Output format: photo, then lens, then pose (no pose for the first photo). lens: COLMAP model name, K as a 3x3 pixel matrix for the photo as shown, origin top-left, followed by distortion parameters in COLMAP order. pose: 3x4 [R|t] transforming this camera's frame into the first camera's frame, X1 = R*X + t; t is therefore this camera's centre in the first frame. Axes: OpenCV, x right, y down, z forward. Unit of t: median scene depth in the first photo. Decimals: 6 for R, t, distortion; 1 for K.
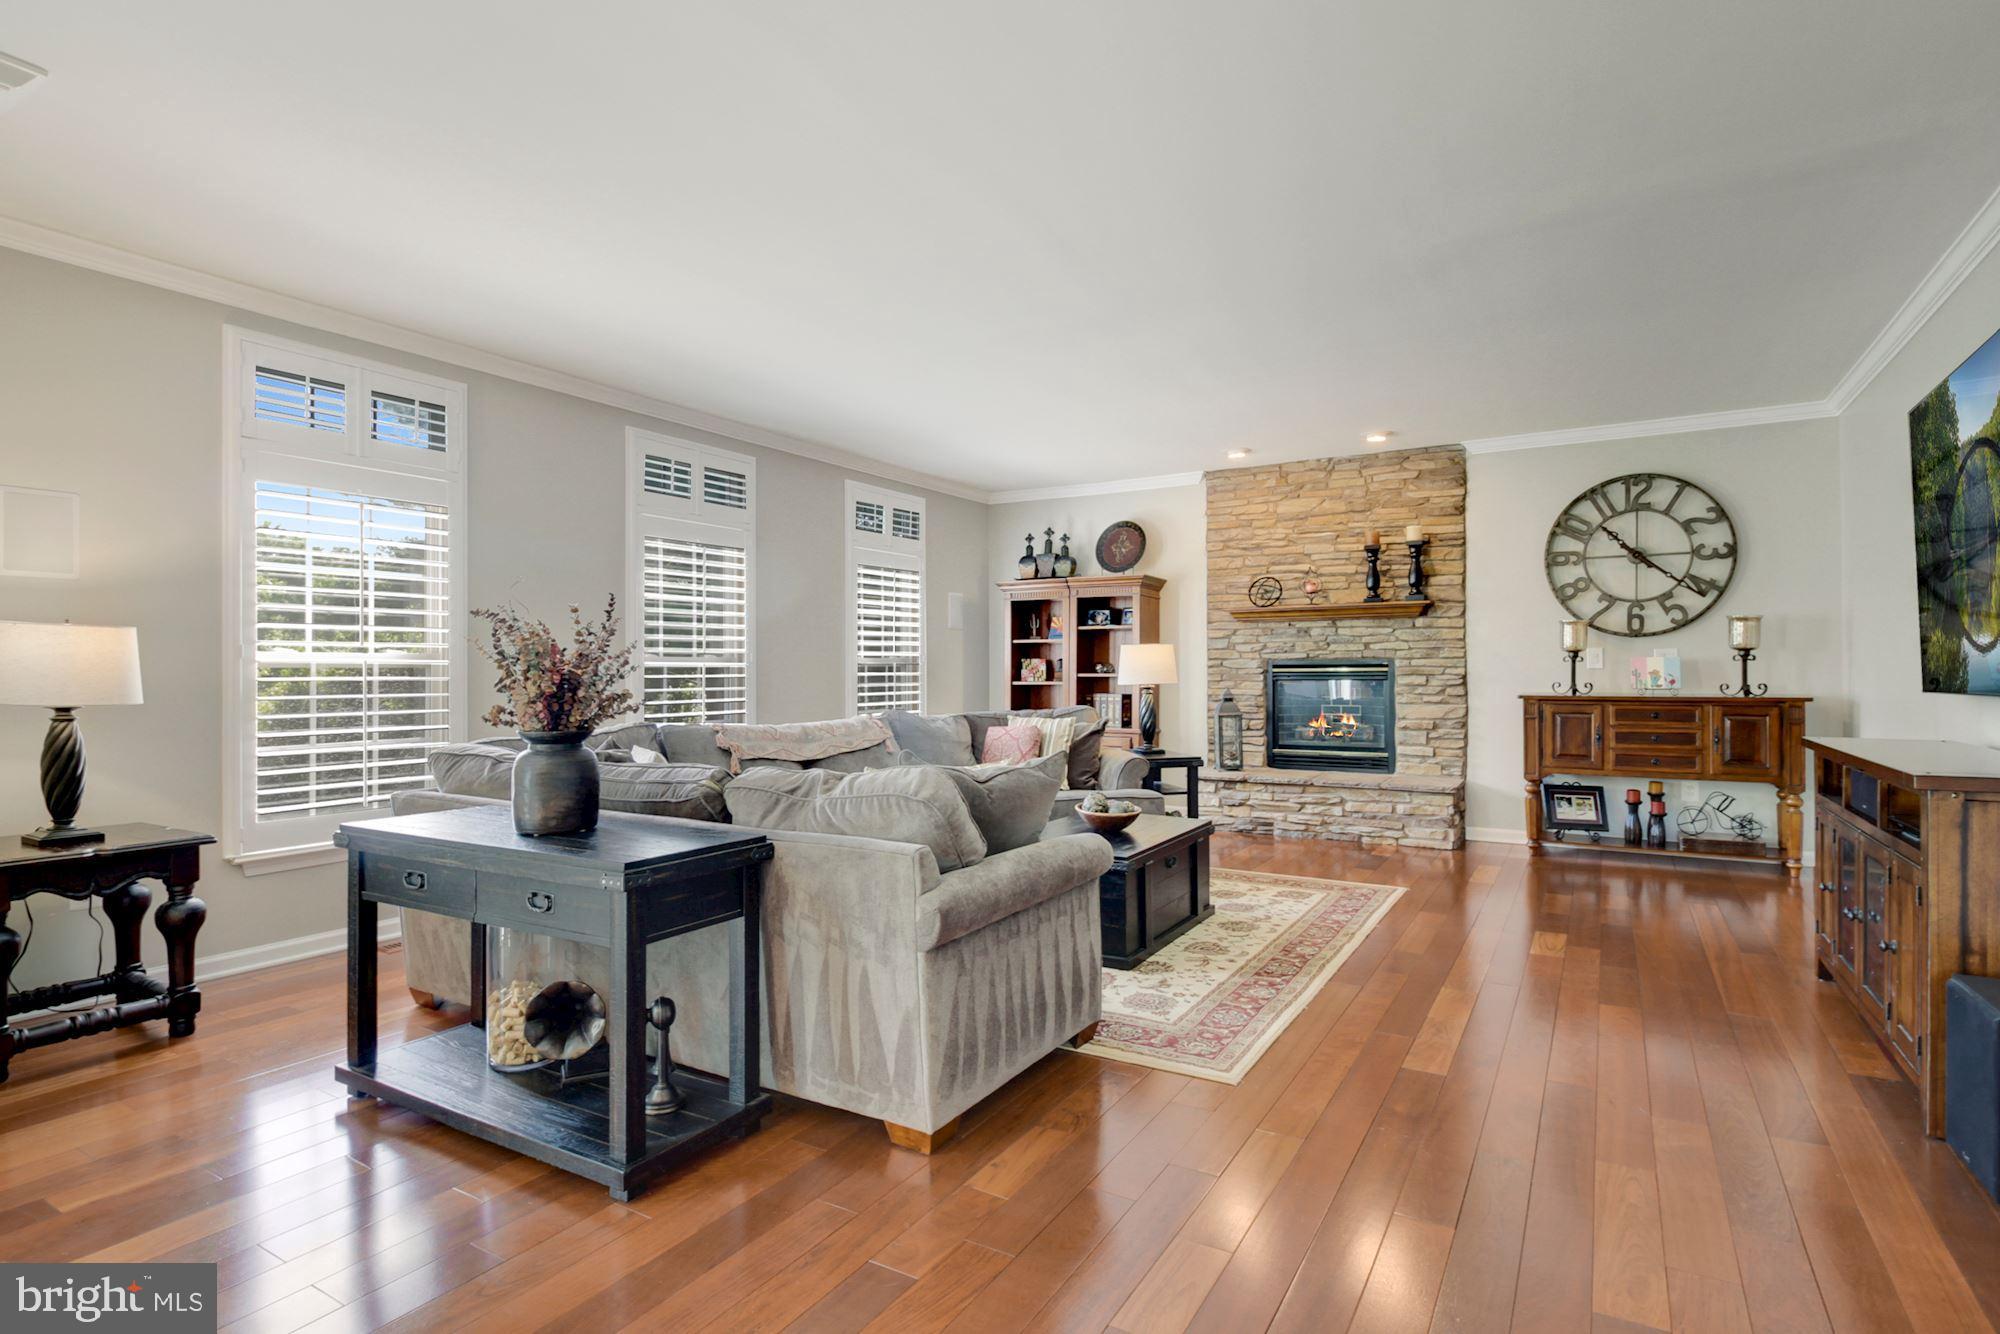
lens RADIAL K [[1002.3, 0, 1005.5], [0, 1002.3, 657.9], [0, 0, 1]] dist [0.002149, -0.011486]
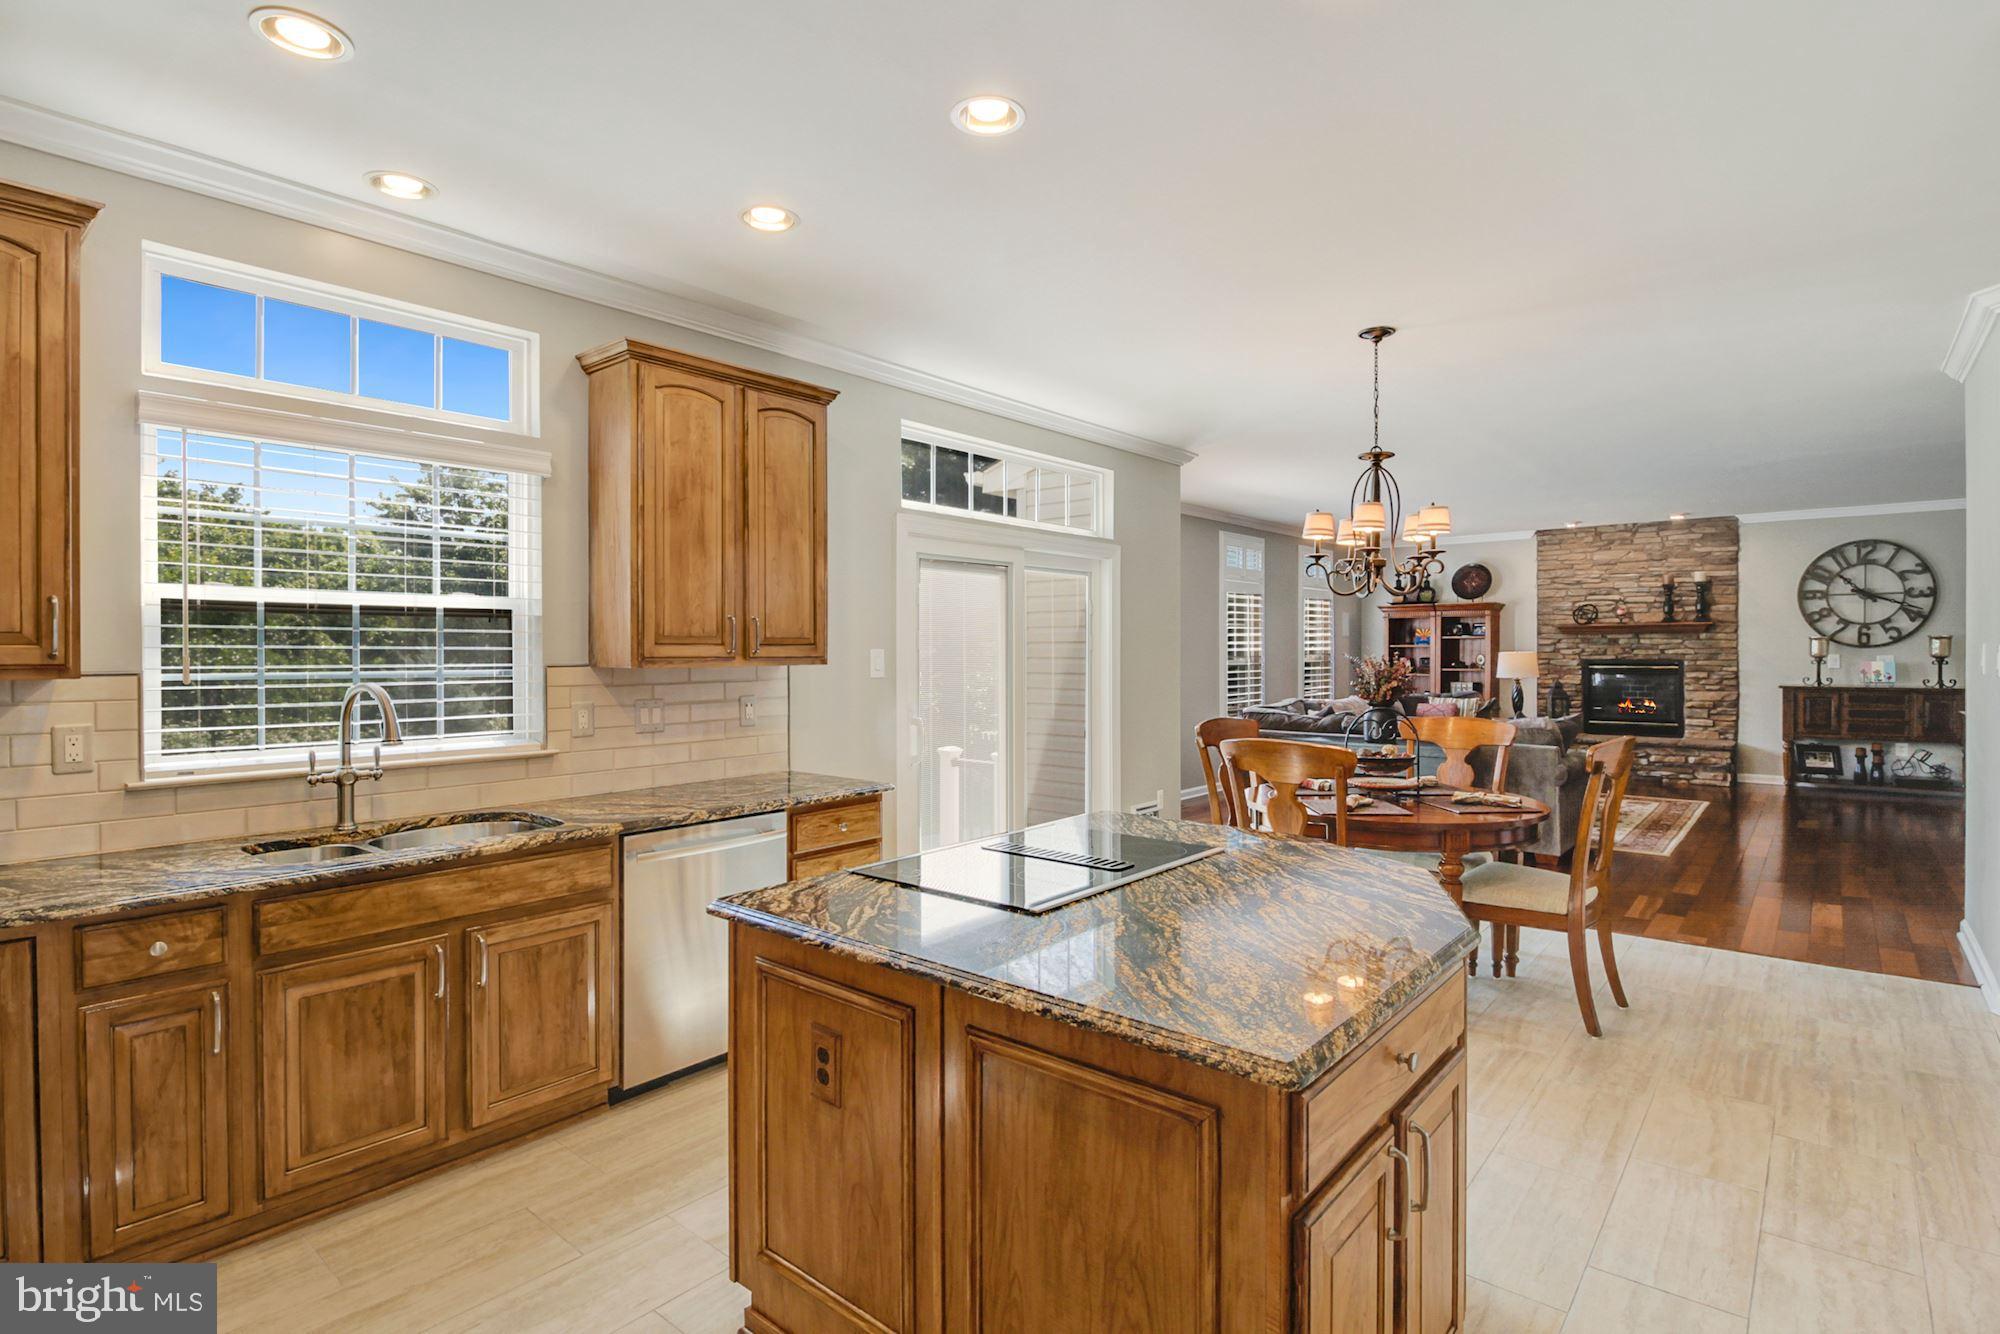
lens RADIAL K [[1002.3, 0, 996.3], [0, 1002.3, 653.3], [0, 0, 1]] dist [0.002149, -0.011486]
pose [[0.987619, 0.000215, -0.156871, -0.429728], [0.002015, 0.999899, 0.014059, -0.036395], [0.156858, -0.014201, 0.987519, -0.695198]]
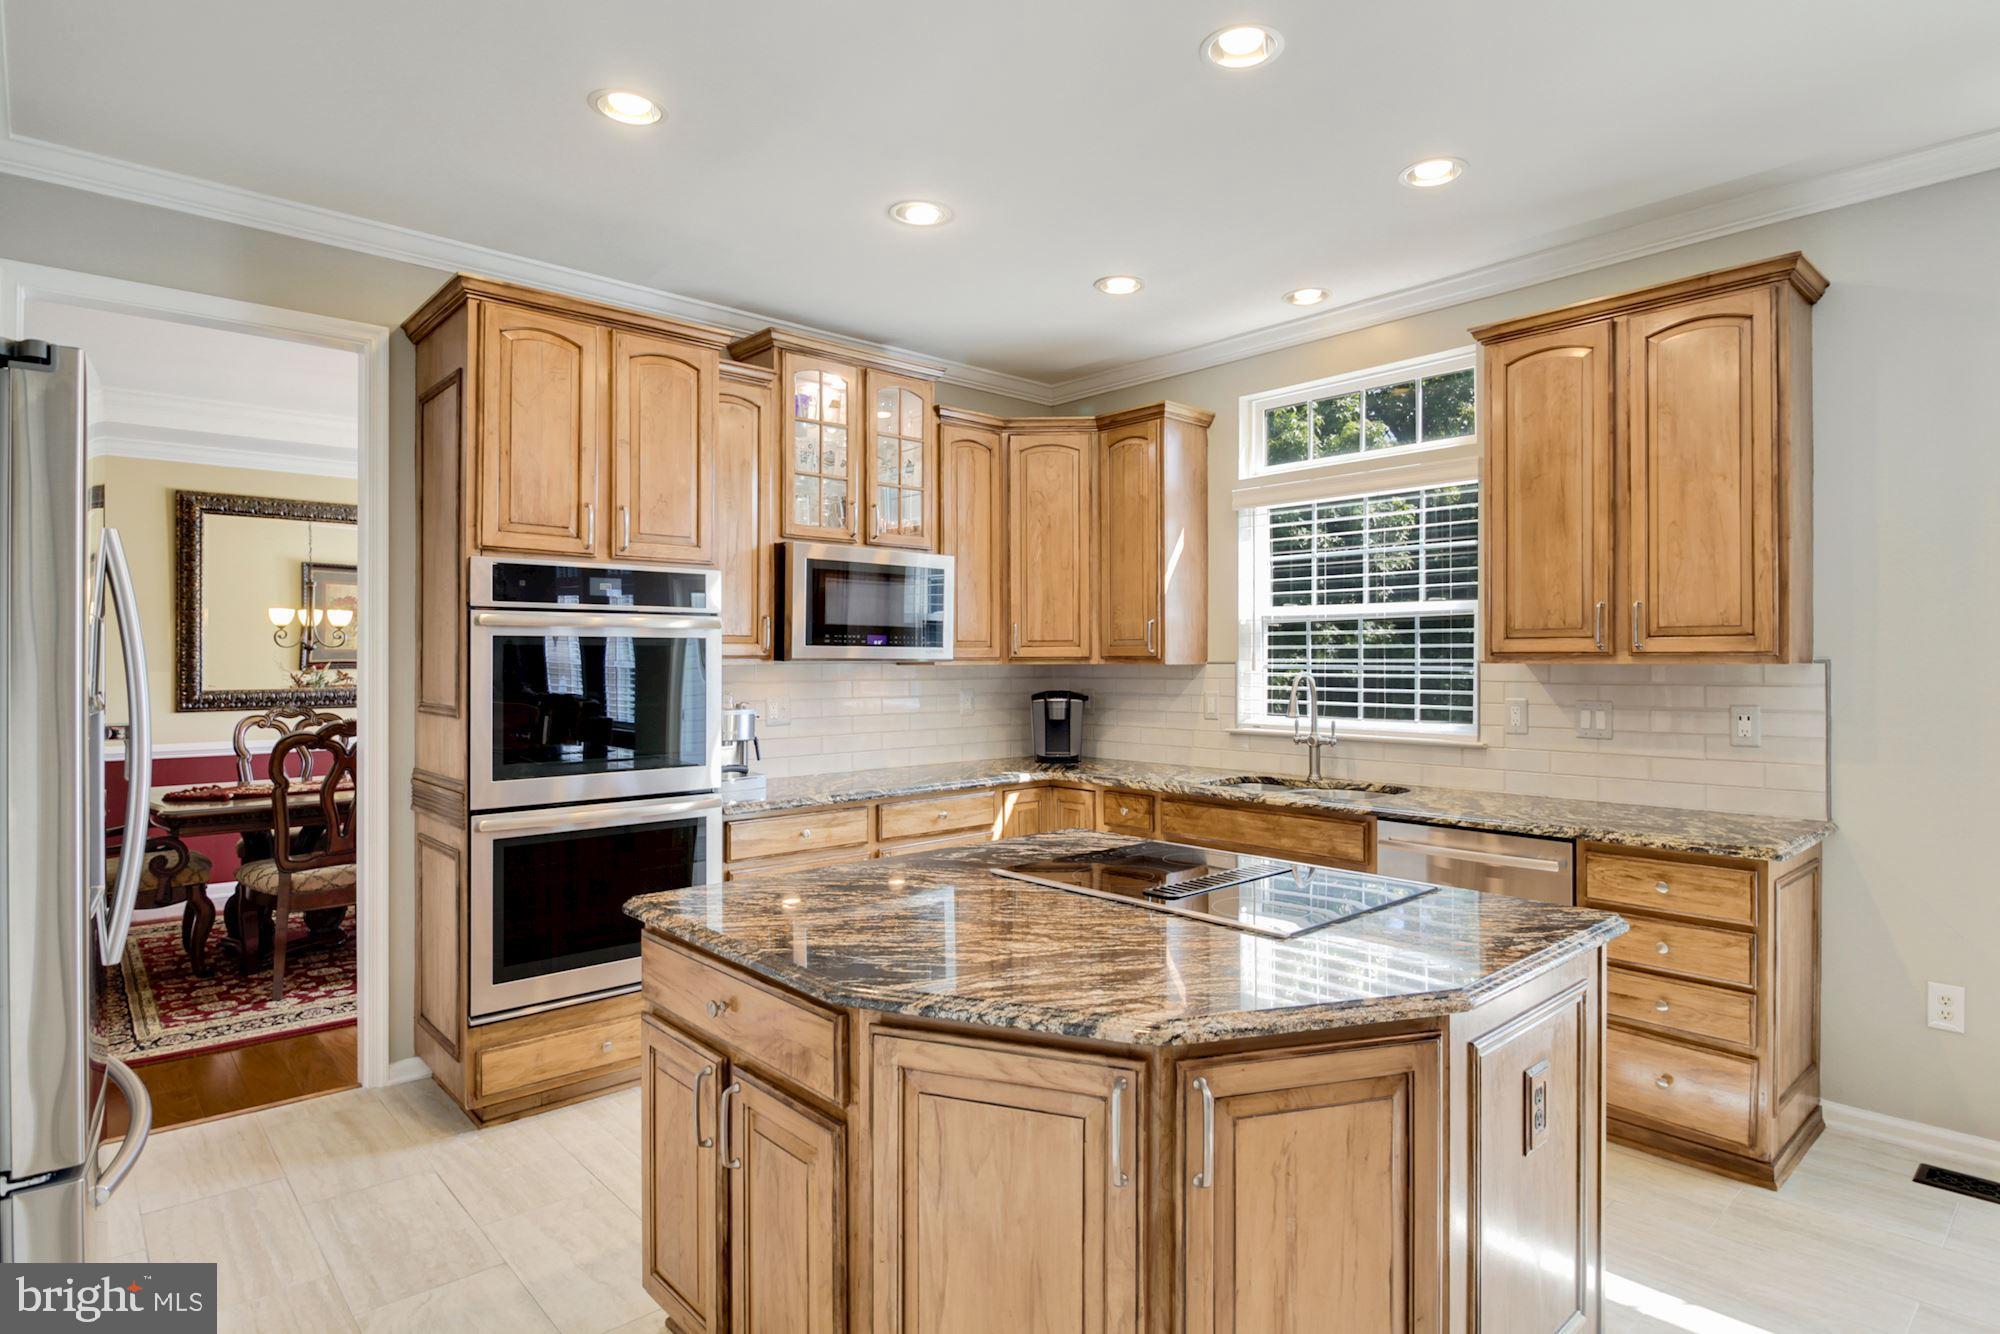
lens RADIAL K [[1059.9, 0, 1039.0], [0, 1059.9, 656.7], [0, 0, 1]] dist [-0.002104, -0.000734]
pose [[-0.273331, -0.002310, -0.961917, -0.113089], [0.013018, 0.999897, -0.006100, -0.024661], [0.961832, -0.014190, -0.273272, -0.270168]]
